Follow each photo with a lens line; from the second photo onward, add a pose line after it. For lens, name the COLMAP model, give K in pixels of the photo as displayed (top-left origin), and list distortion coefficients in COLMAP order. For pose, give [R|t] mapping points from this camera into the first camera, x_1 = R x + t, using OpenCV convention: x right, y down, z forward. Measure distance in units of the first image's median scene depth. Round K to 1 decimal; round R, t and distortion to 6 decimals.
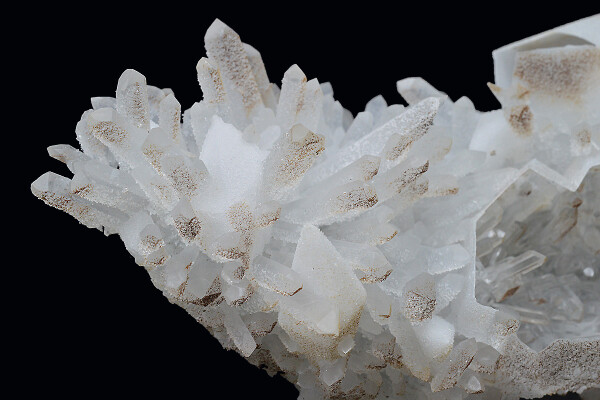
lens RADIAL K [[1672.2, 0, 301.2], [0, 1672.2, 200.4], [0, 0, 1]] dist [-0.057313, 0.000000]
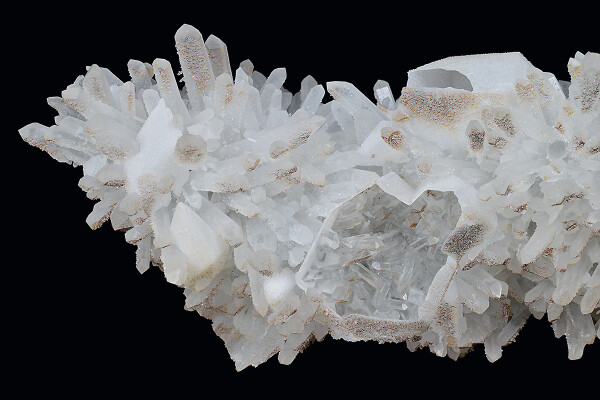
lens RADIAL K [[1672.2, 0, 301.1], [0, 1672.2, 203.5], [0, 0, 1]] dist [-0.057313, 0.000000]
pose [[0.928245, 0.239994, -0.284191, 0.474167], [-0.157014, 0.945417, 0.285539, -0.384408], [0.337207, -0.220428, 0.915261, -0.264792]]
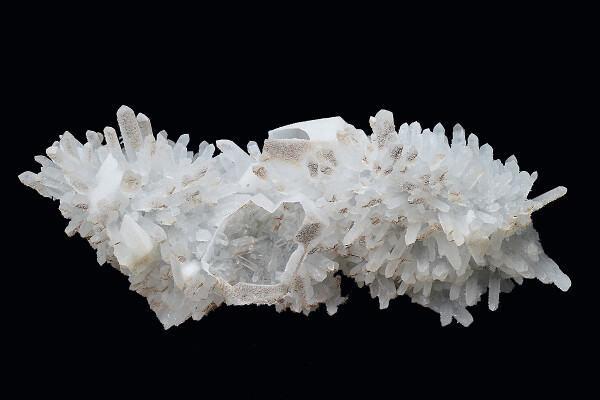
lens RADIAL K [[1672.2, 0, 299.7], [0, 1672.2, 199.2], [0, 0, 1]] dist [-0.057313, 0.000000]
pose [[0.954343, 0.170898, -0.244998, 0.722551], [-0.130346, 0.976219, 0.173222, -0.398436], [0.268775, -0.133379, 0.953924, -1.011830]]
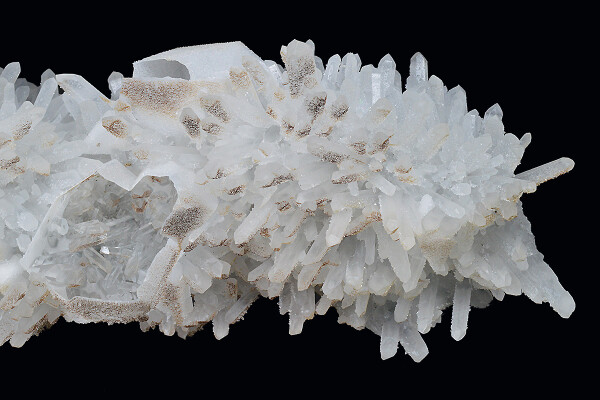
lens RADIAL K [[1672.2, 0, 299.6], [0, 1672.2, 199.8], [0, 0, 1]] dist [-0.057313, 0.000000]
pose [[0.946795, 0.215348, -0.239174, 0.647935], [-0.145433, 0.949228, 0.278954, -0.417690], [0.287103, -0.229328, 0.930043, -0.268335]]
